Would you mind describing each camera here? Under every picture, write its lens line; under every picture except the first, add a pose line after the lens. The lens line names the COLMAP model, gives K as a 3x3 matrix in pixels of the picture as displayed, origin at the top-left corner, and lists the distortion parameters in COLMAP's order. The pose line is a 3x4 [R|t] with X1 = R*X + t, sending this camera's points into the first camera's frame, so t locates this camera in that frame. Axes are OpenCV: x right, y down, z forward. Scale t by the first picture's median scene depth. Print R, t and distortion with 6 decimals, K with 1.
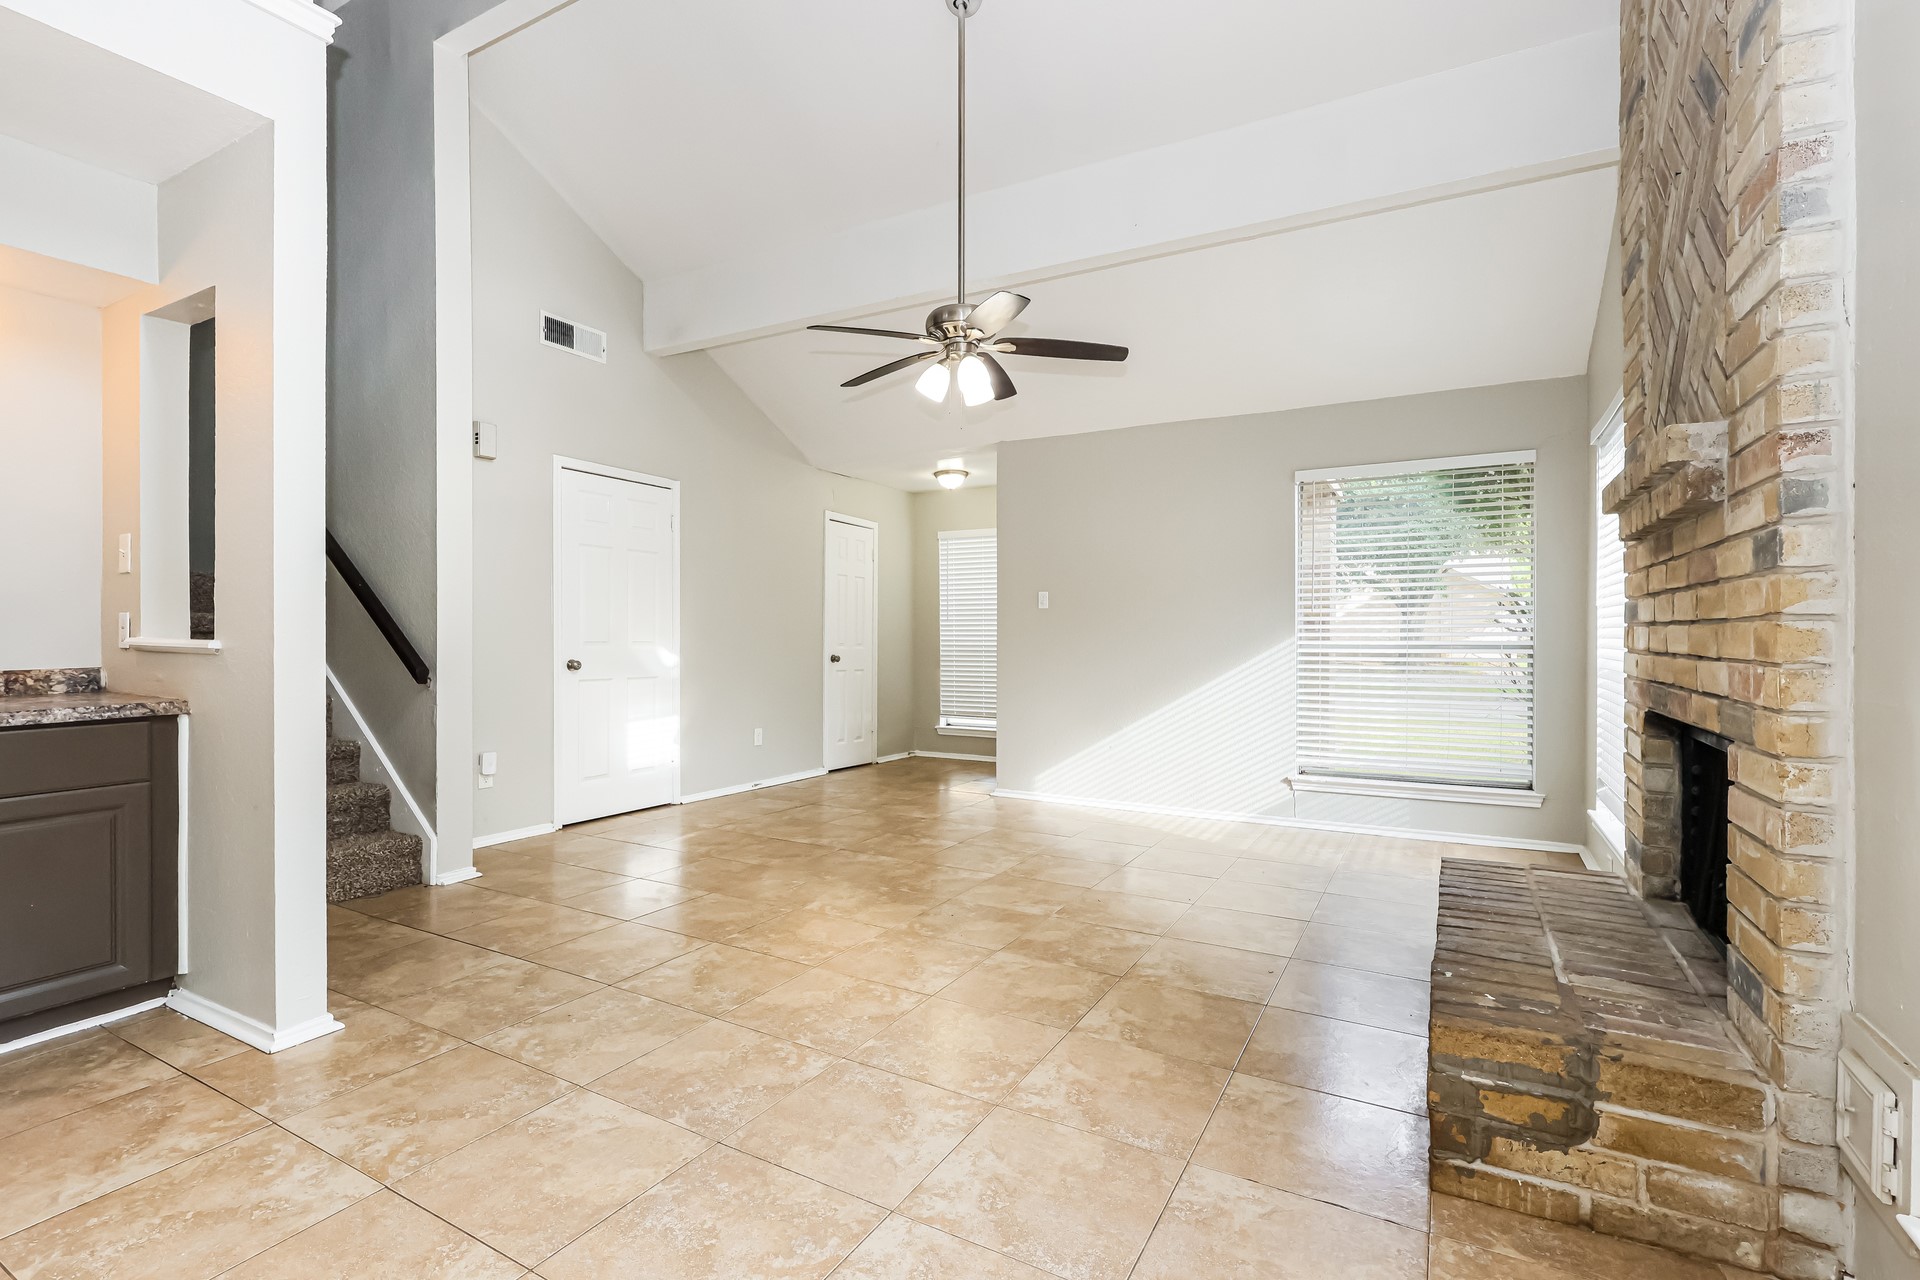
lens RADIAL K [[907.2, 0, 954.1], [0, 907.2, 638.1], [0, 0, 1]] dist [-0.003911, 0.001194]
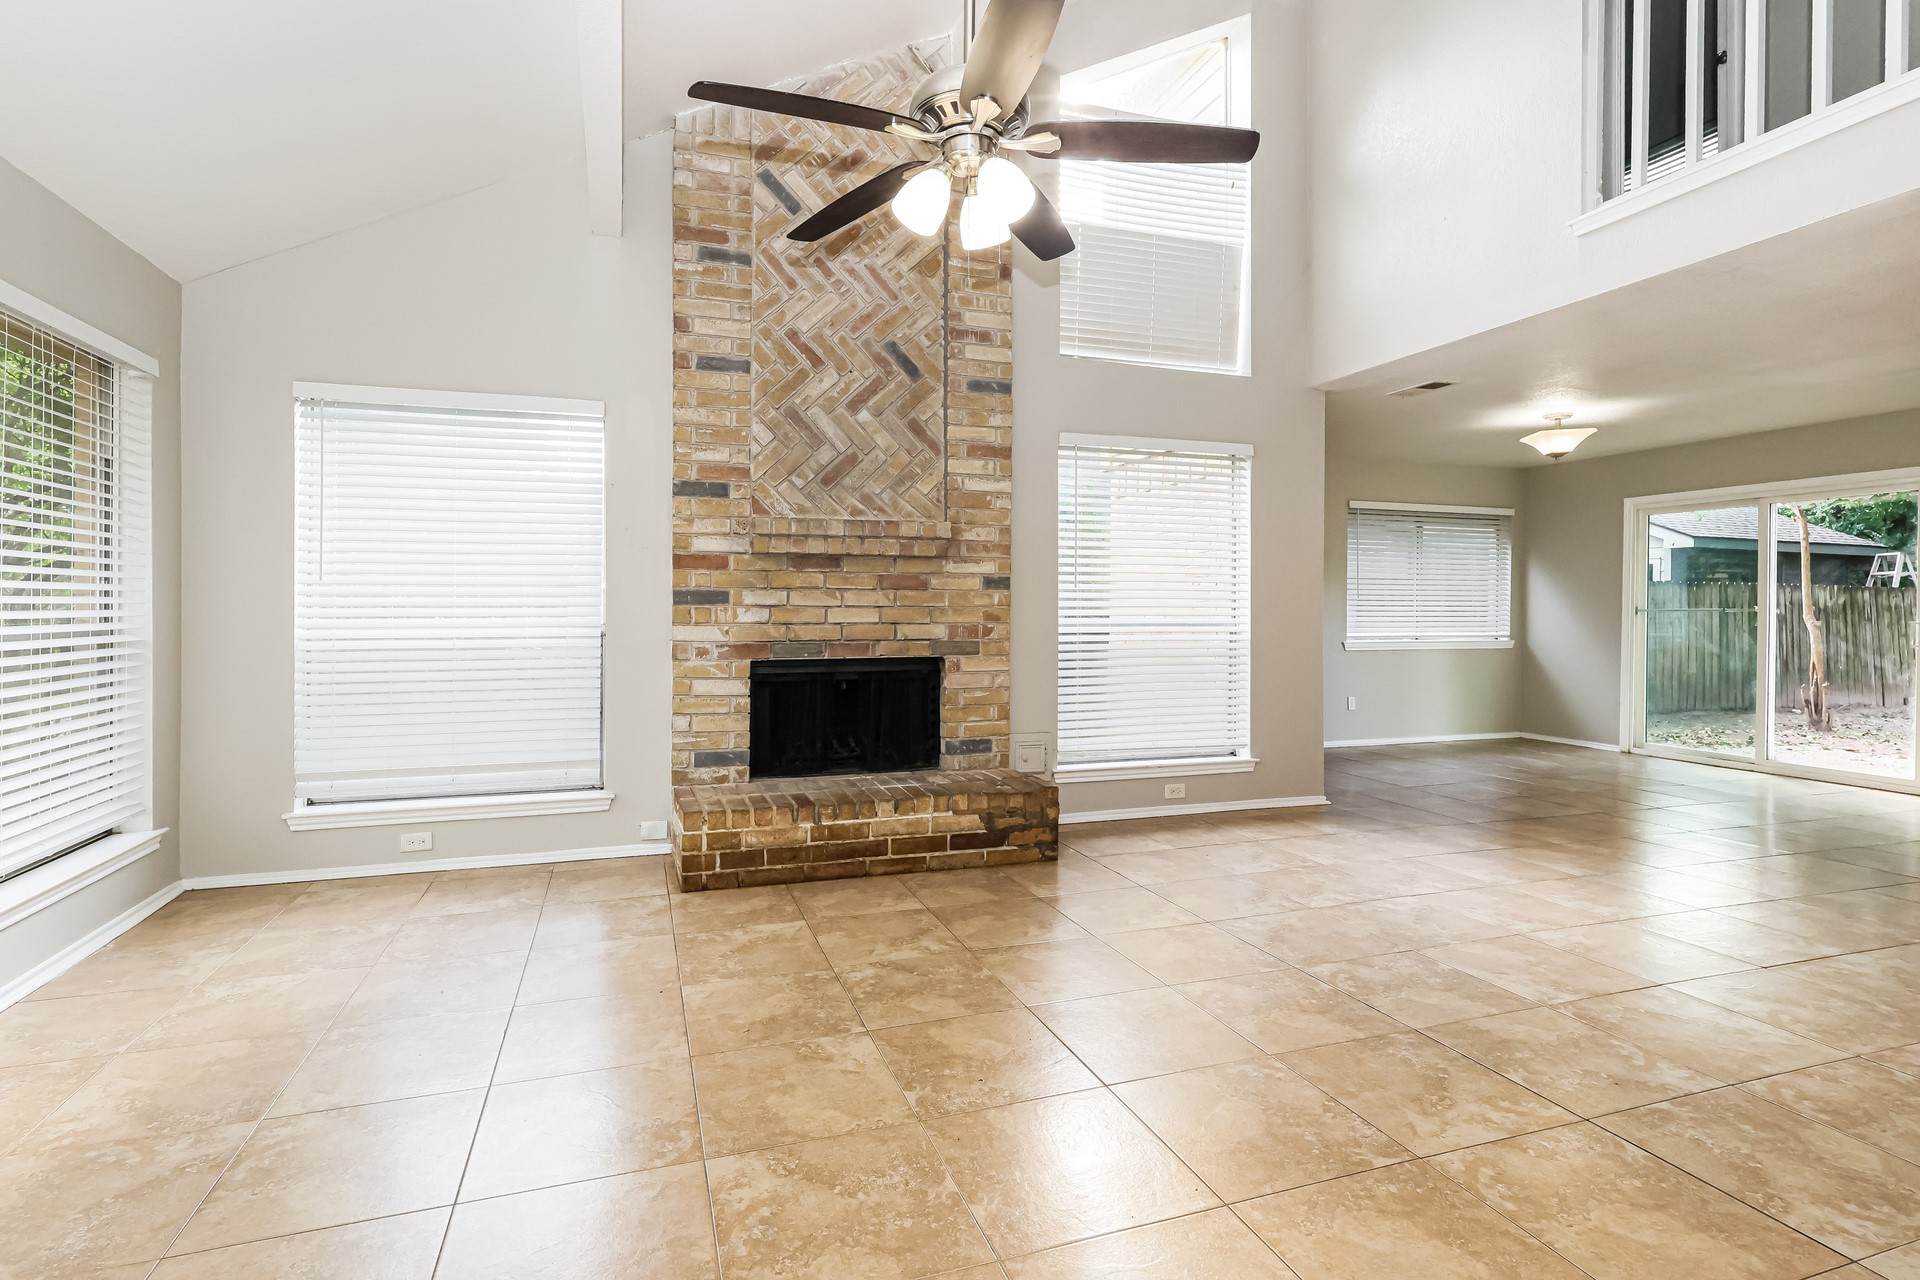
lens RADIAL K [[907.2, 0, 883.2], [0, 907.2, 610.3], [0, 0, 1]] dist [-0.003911, 0.001194]
pose [[-0.708770, -0.002312, 0.705435, -0.274200], [0.002264, 0.999982, 0.005552, -0.008770], [-0.705436, 0.005532, -0.708752, 1.056299]]
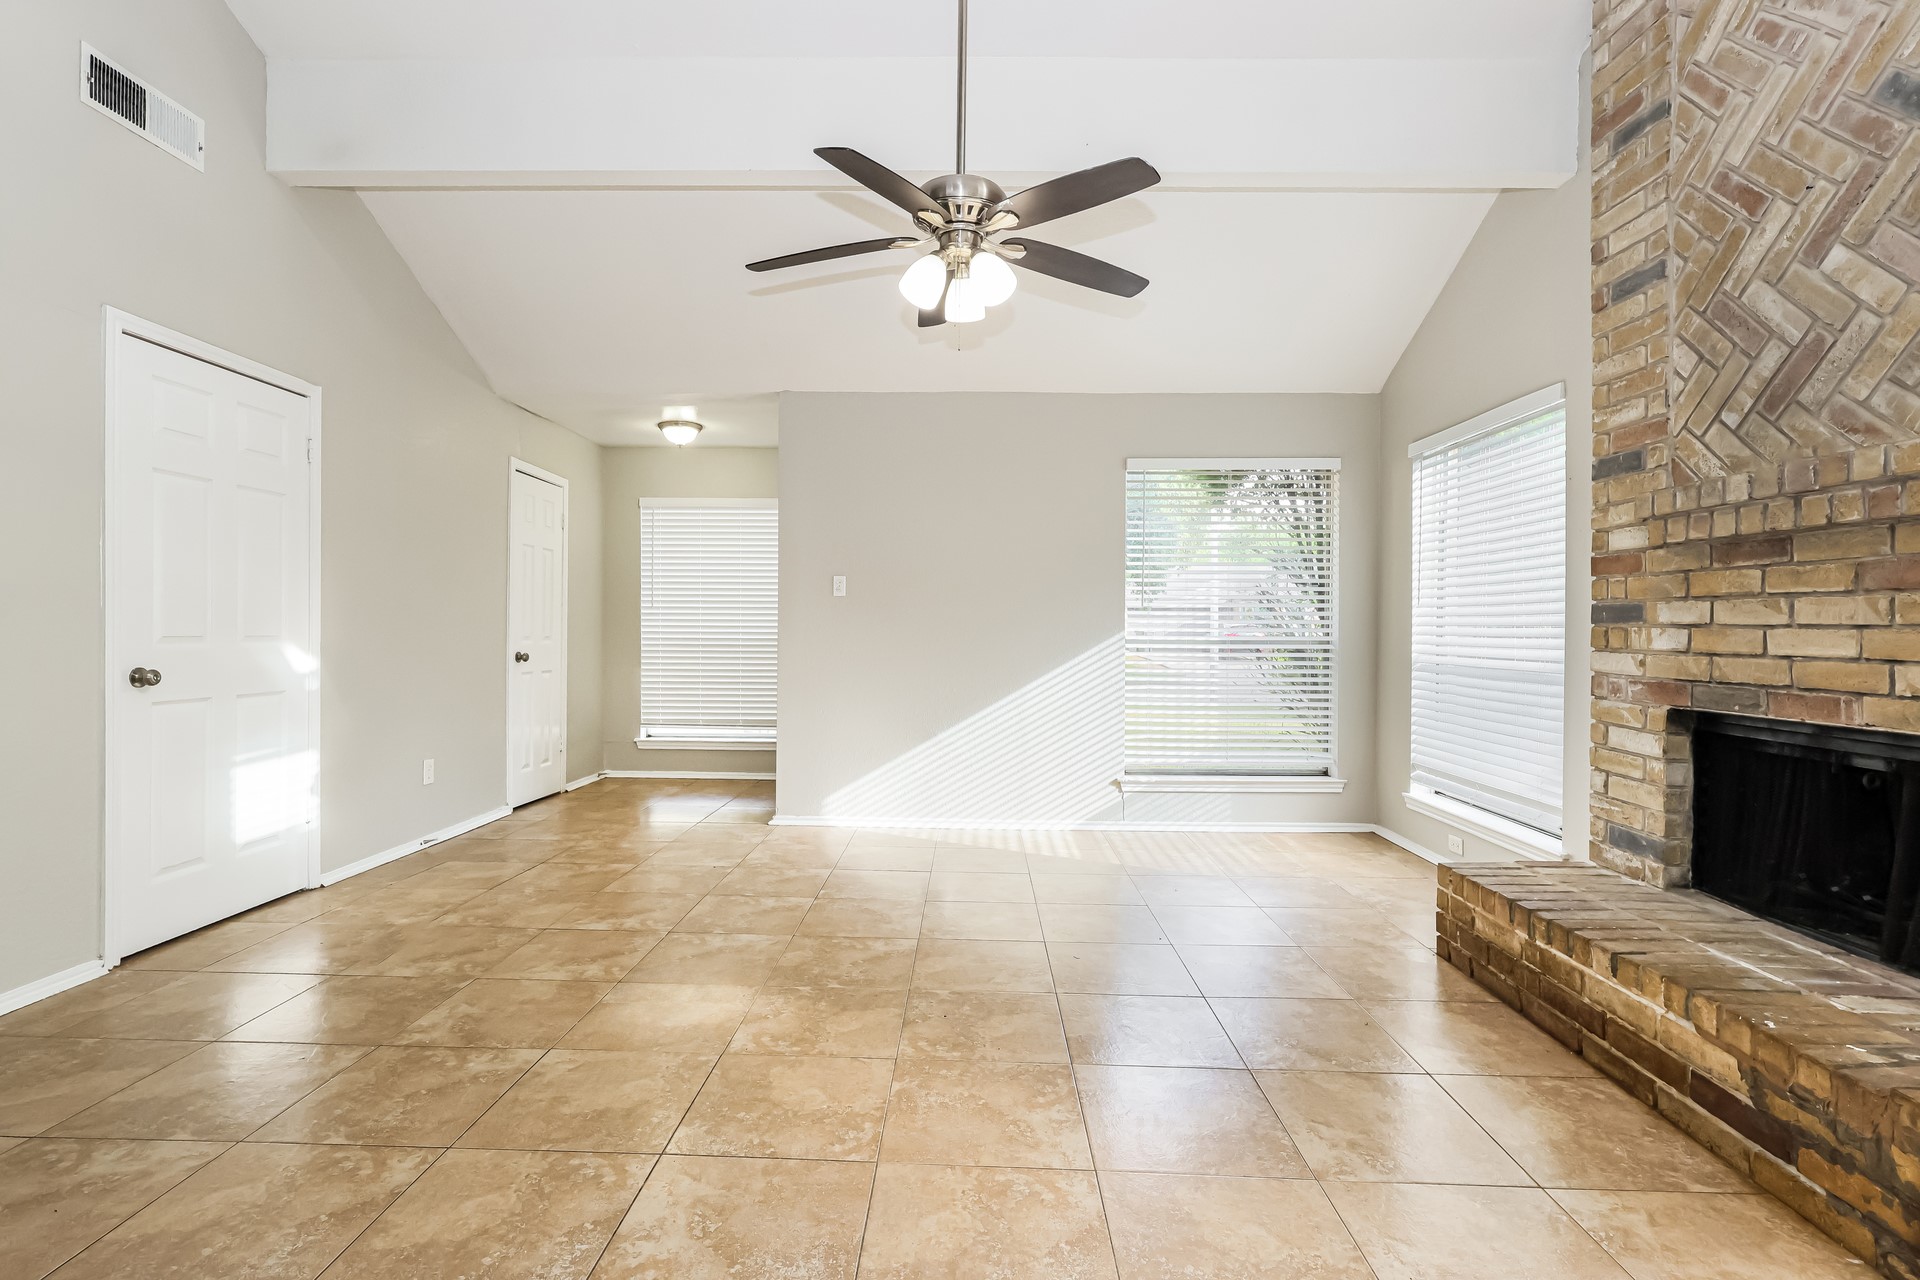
lens RADIAL K [[907.2, 0, 967.1], [0, 907.2, 629.2], [0, 0, 1]] dist [-0.003911, 0.001194]
pose [[0.880814, 0.004041, 0.473444, -0.237699], [-0.005309, 0.999985, 0.001341, -0.004564], [-0.473432, -0.003695, 0.880823, 0.251297]]
